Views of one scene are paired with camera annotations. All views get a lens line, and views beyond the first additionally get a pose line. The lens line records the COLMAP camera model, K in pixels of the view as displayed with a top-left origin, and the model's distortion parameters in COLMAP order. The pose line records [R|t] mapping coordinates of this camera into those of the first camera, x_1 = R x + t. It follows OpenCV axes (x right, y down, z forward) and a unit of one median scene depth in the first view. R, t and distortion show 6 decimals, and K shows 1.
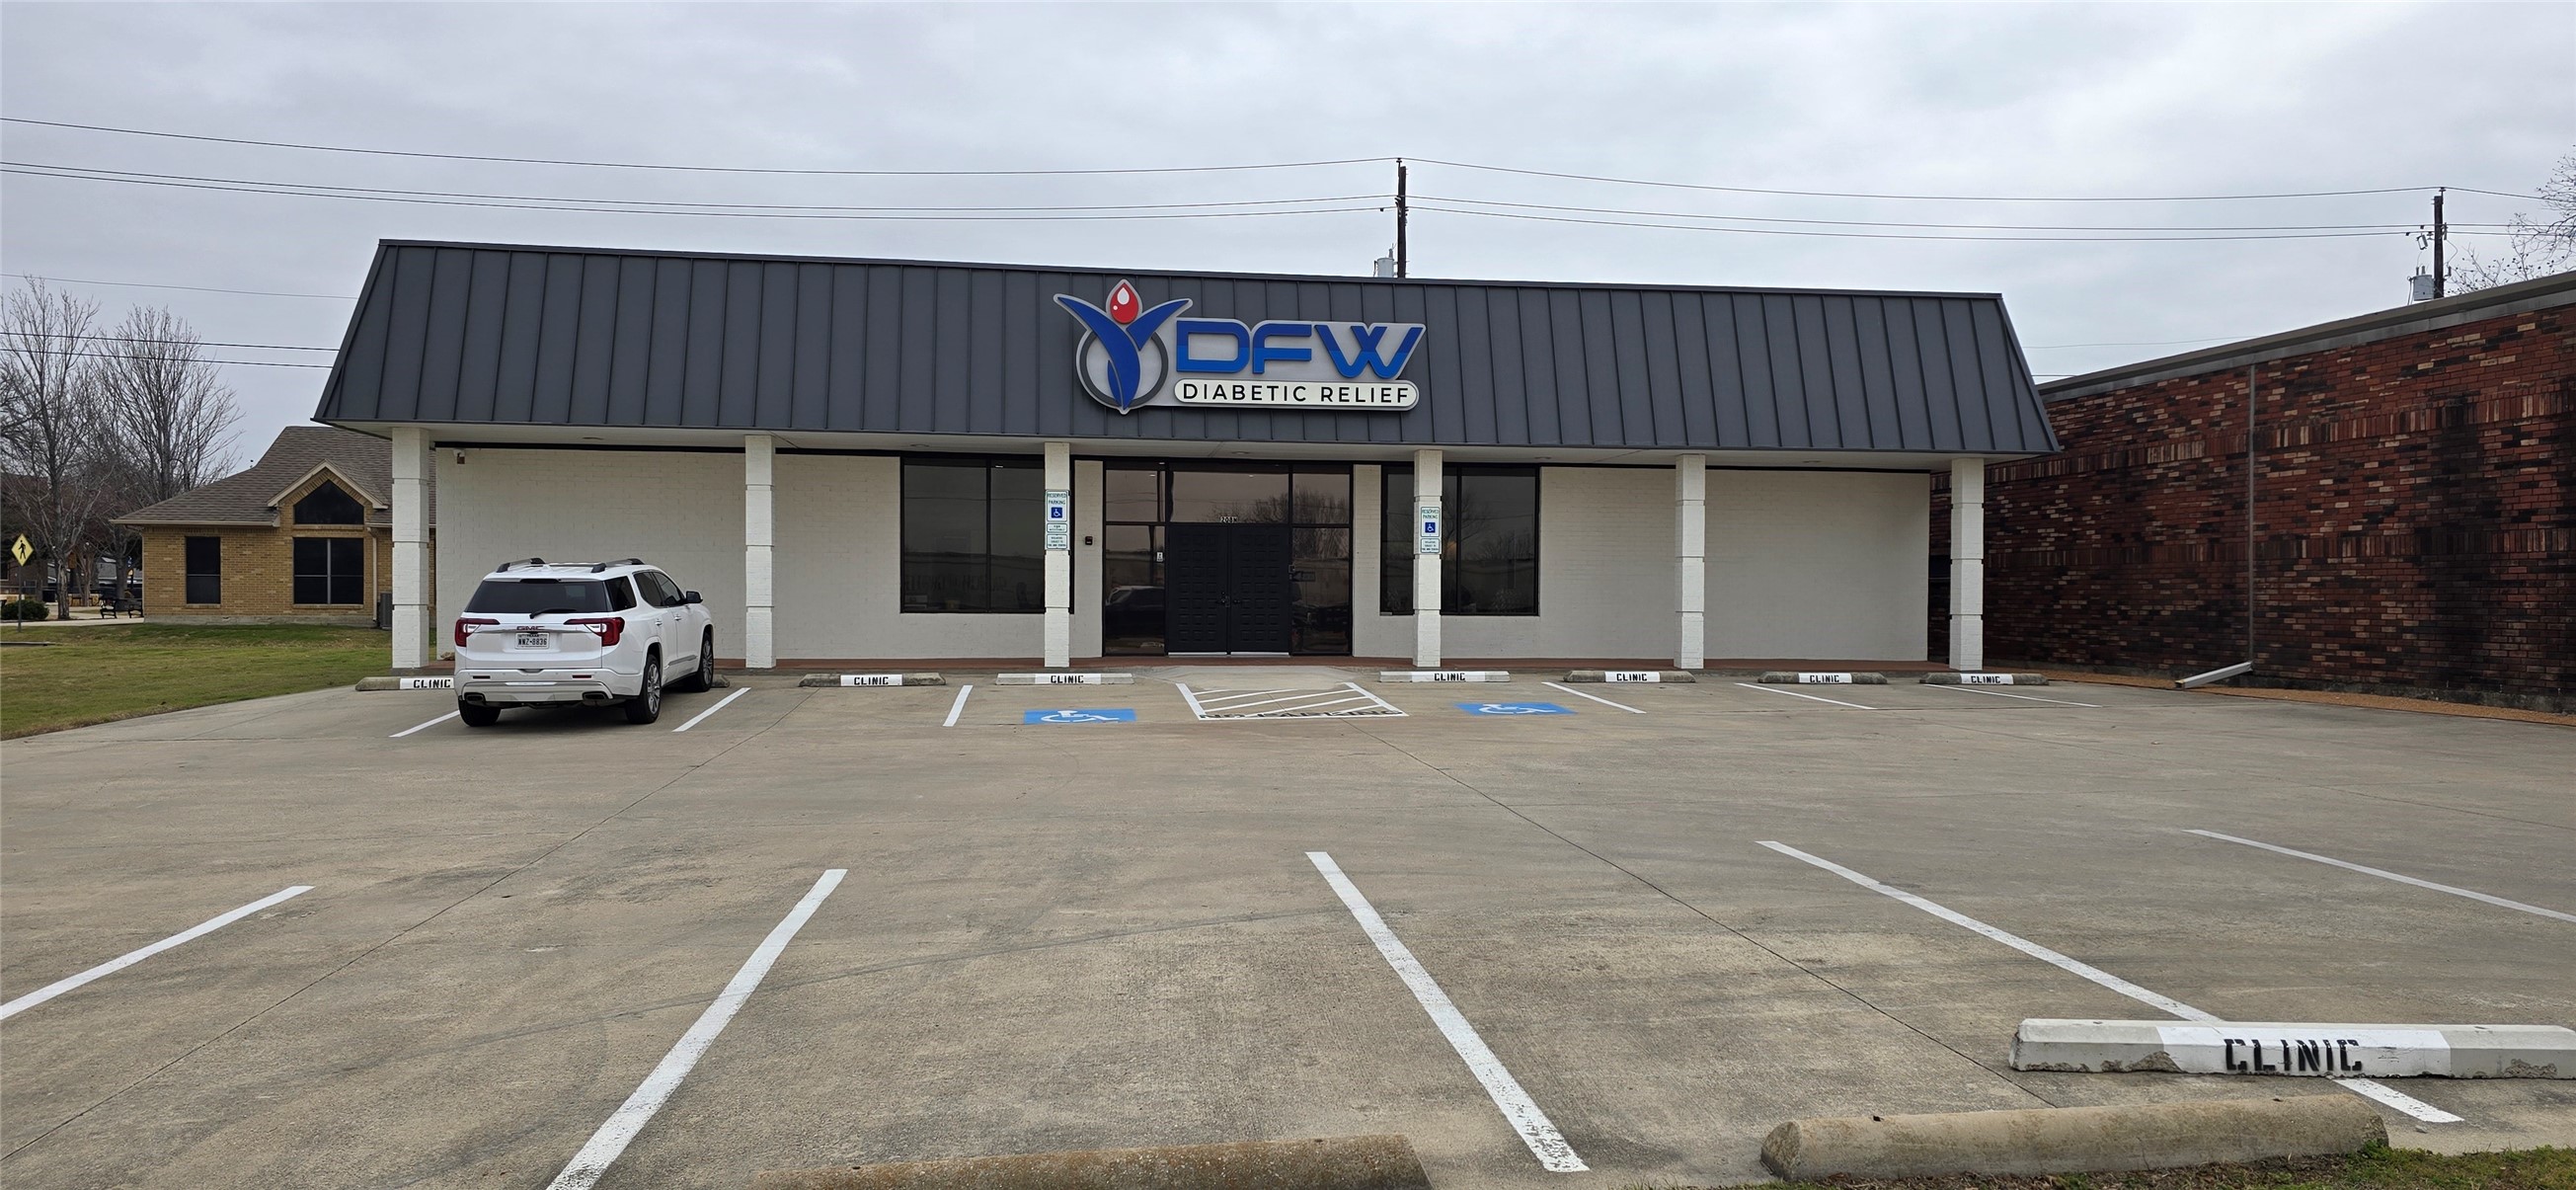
lens RADIAL K [[1598.2, 0, 1288.0], [0, 1598.2, 595.0], [0, 0, 1]] dist [0.125028, -0.193781]
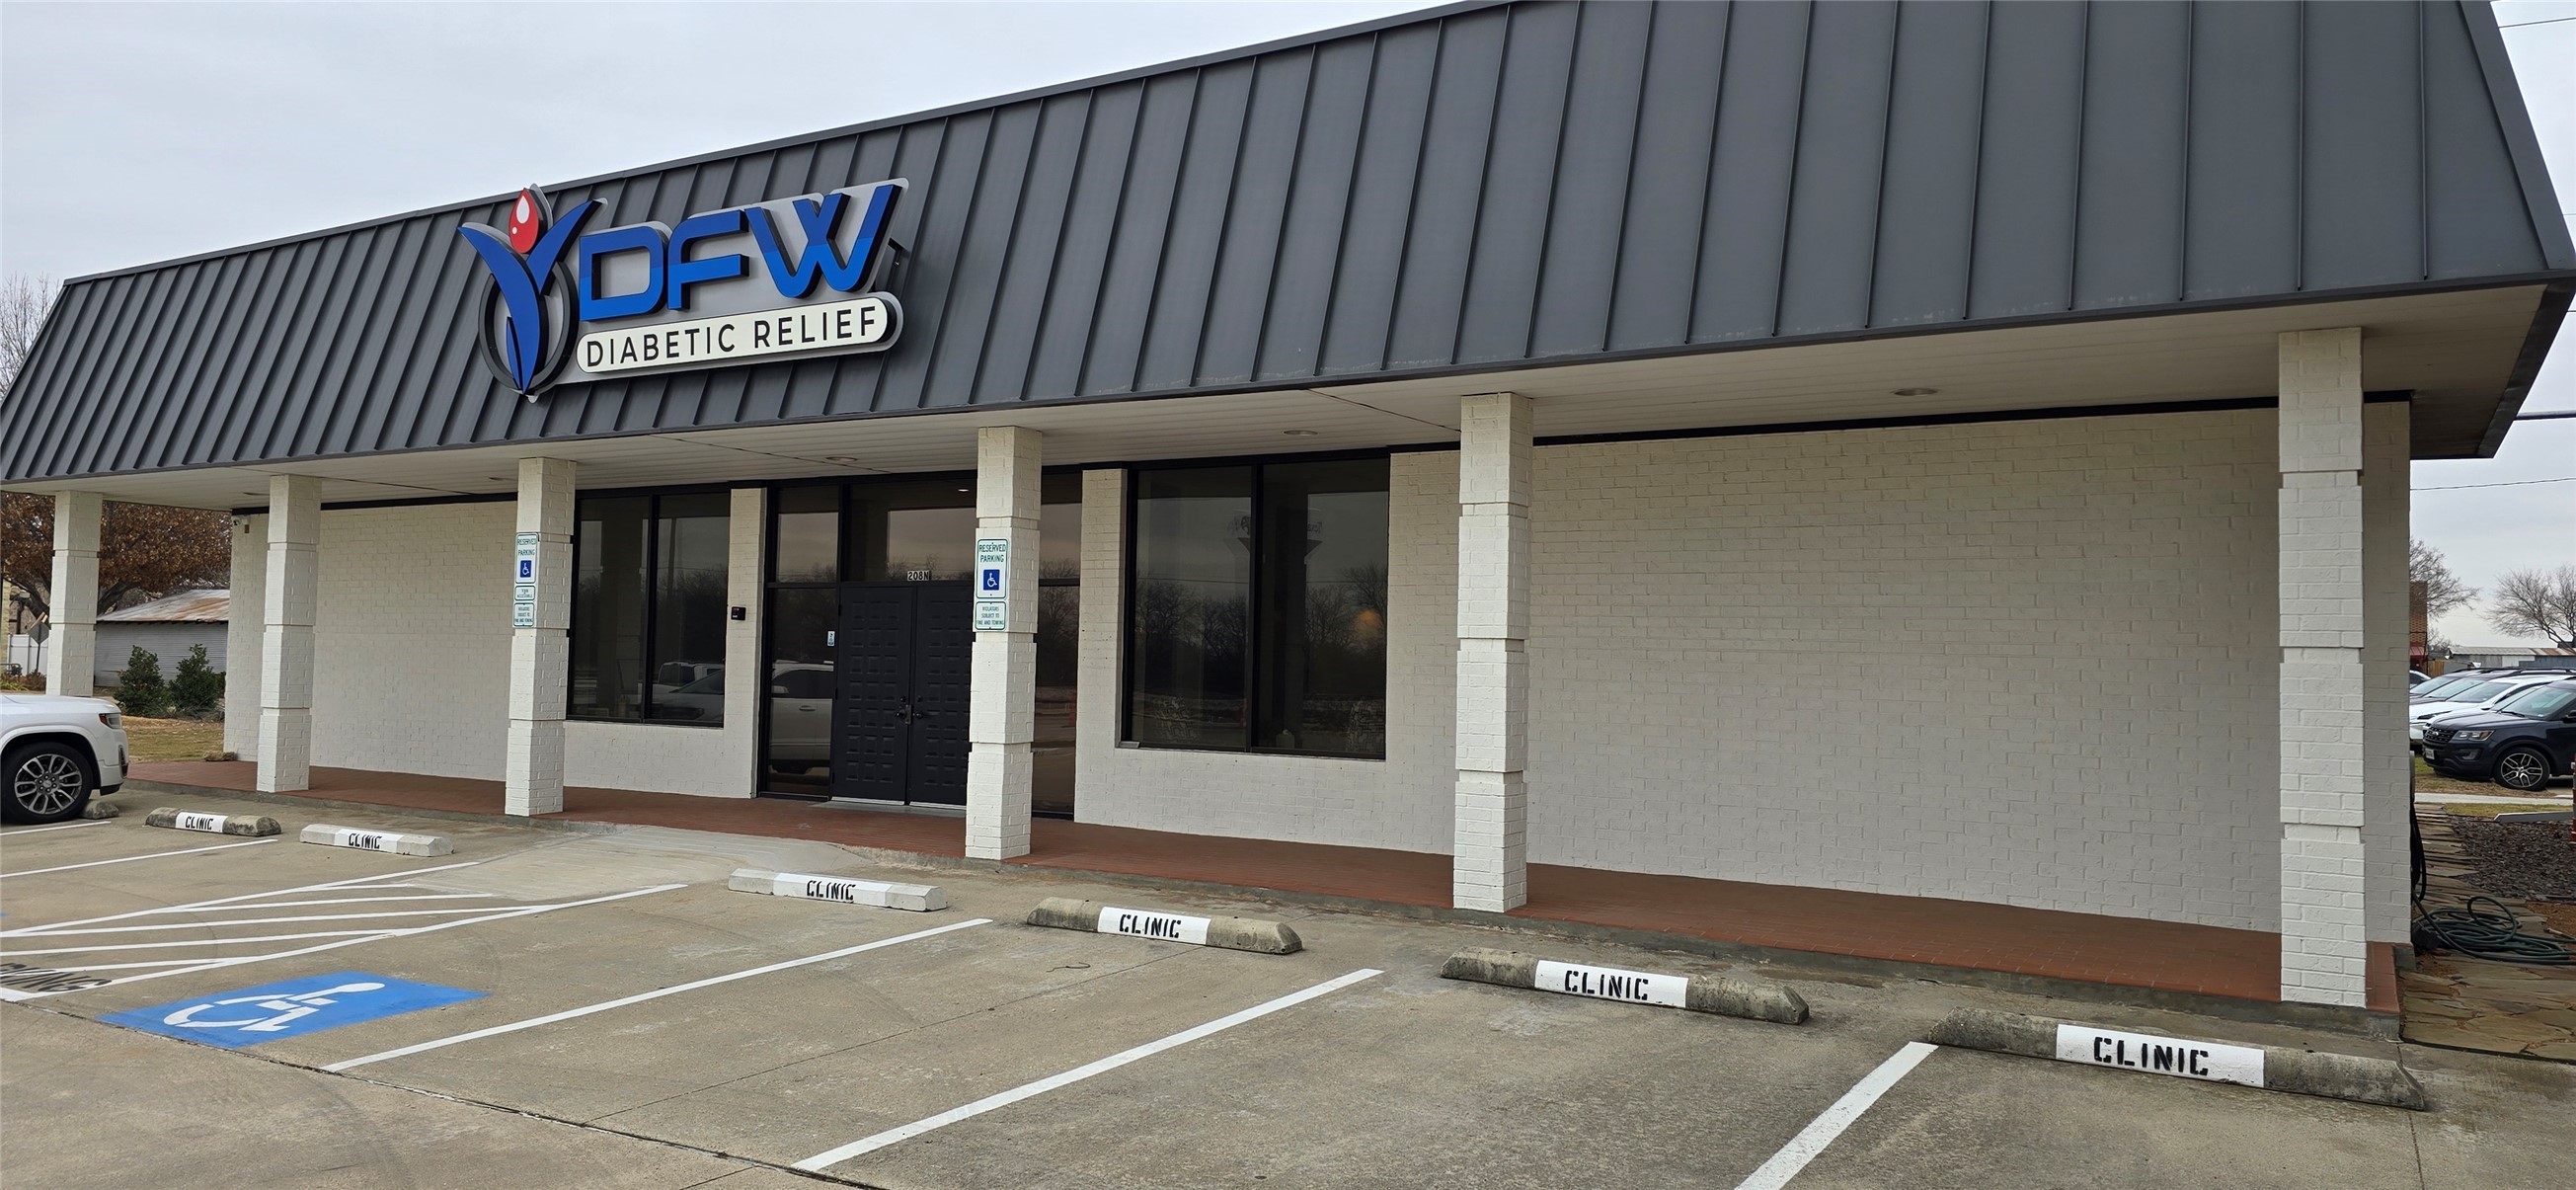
lens RADIAL K [[1675.1, 0, 1288.0], [0, 1675.1, 595.0], [0, 0, 1]] dist [0.058574, -0.000143]
pose [[0.787022, -0.017719, -0.616670, 0.506963], [-0.016538, 0.998622, -0.049800, -0.013075], [0.616703, 0.049393, 0.785645, 0.668339]]
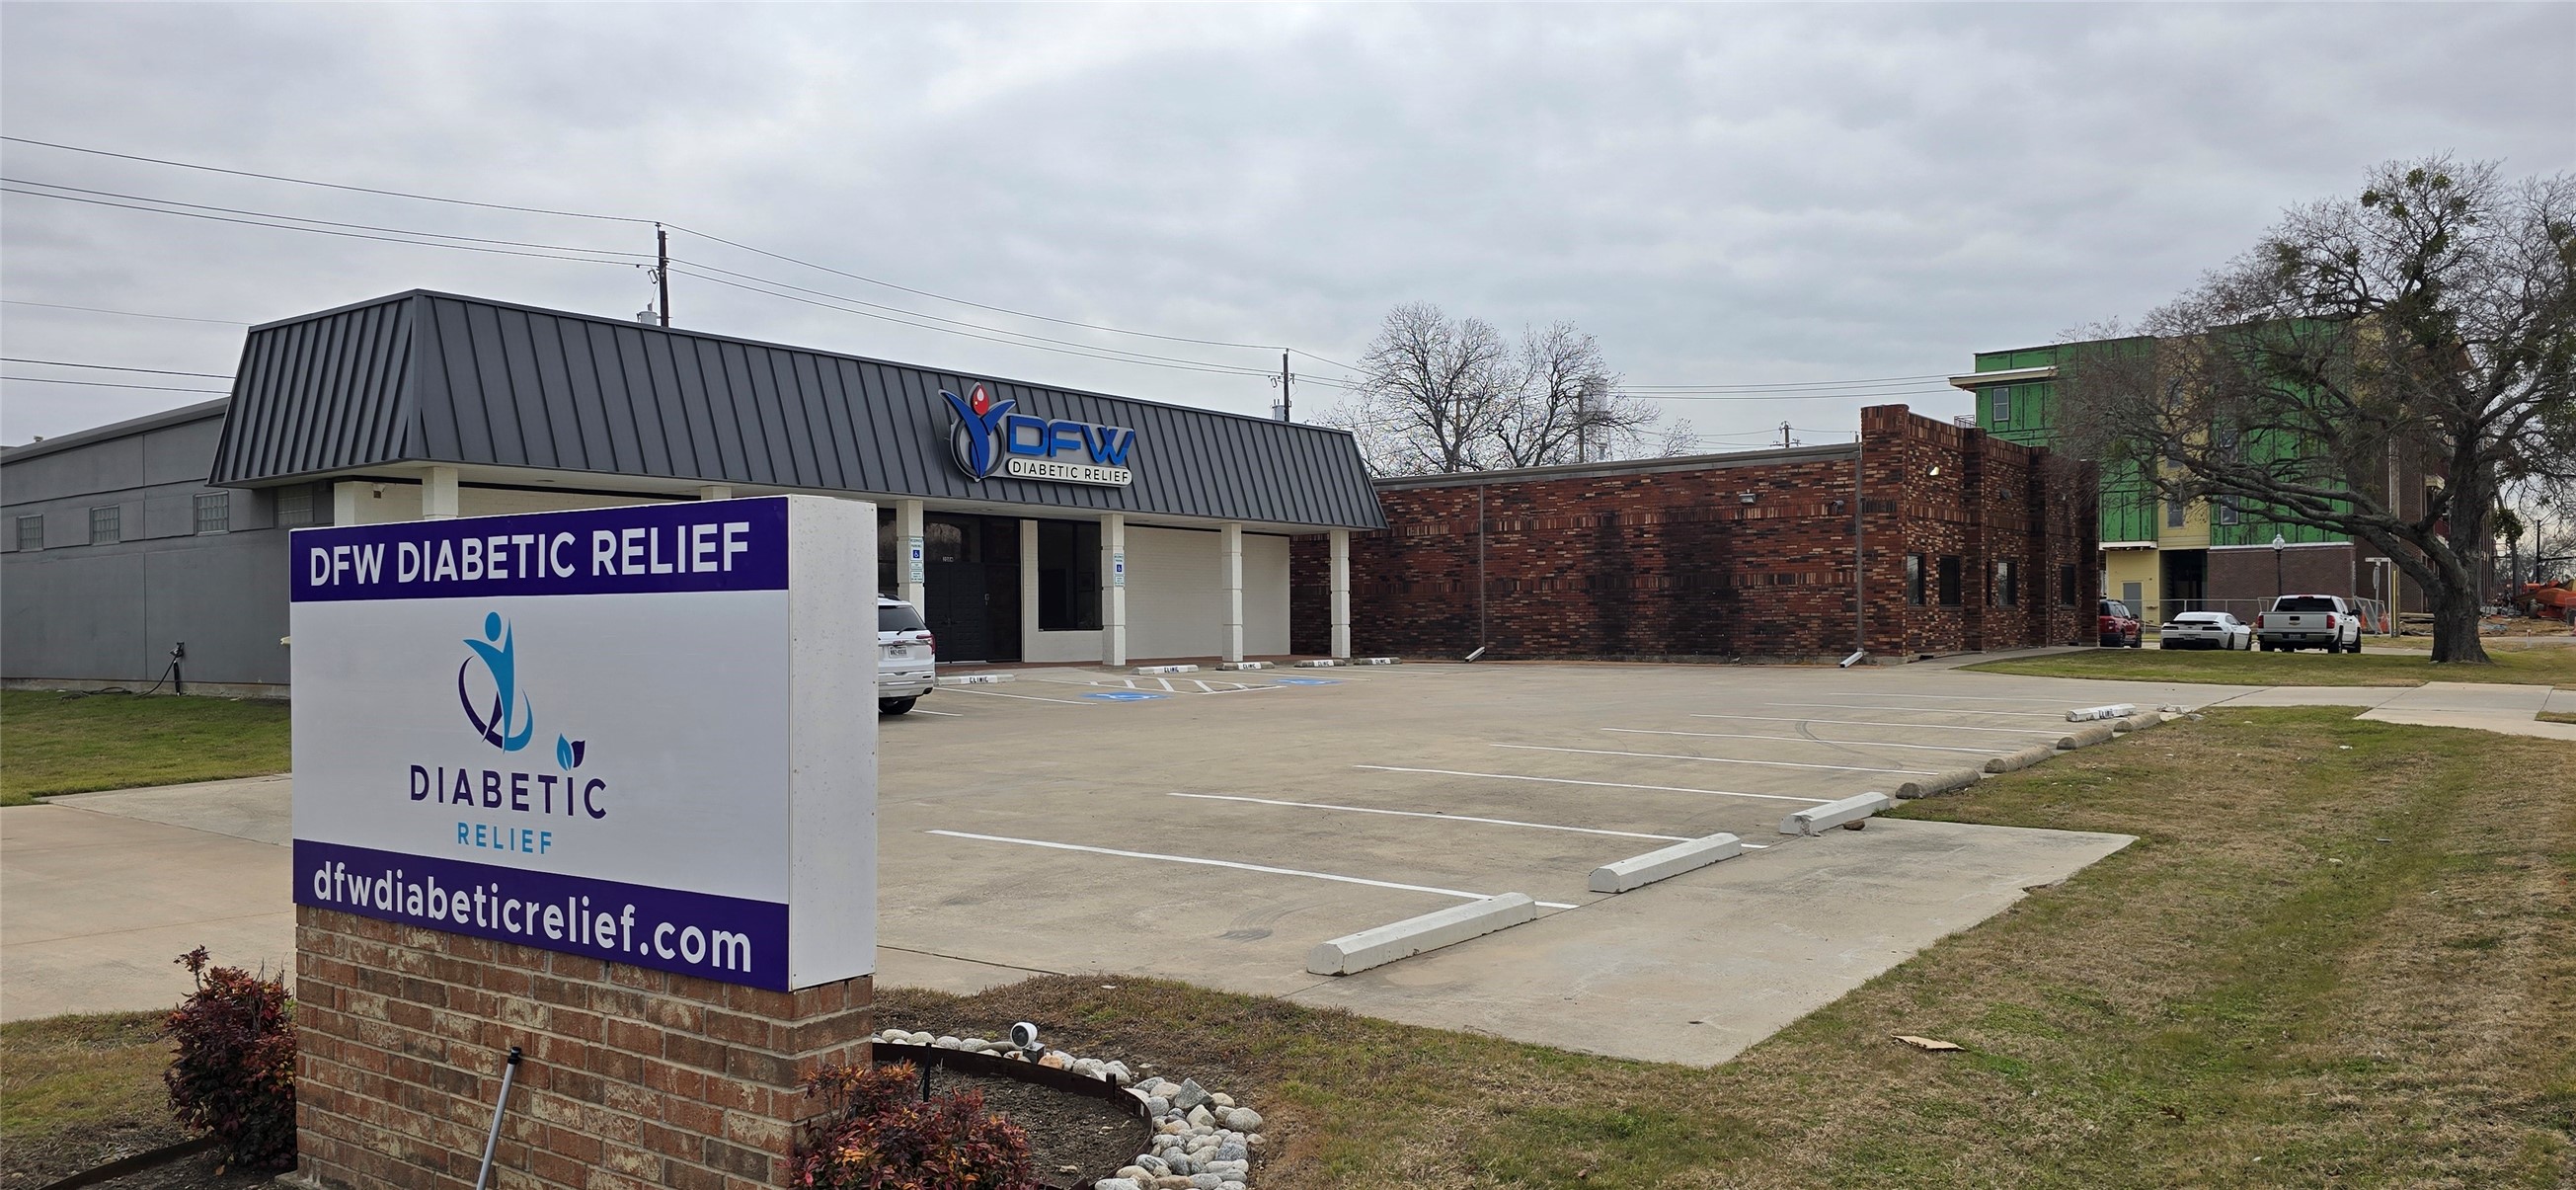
lens RADIAL K [[1675.1, 0, 1288.0], [0, 1675.1, 595.0], [0, 0, 1]] dist [0.058574, -0.000143]
pose [[0.694405, -0.001695, 0.719582, -0.915243], [0.015360, 0.999804, -0.012468, 0.002537], [-0.719420, 0.019710, 0.694296, -0.151338]]
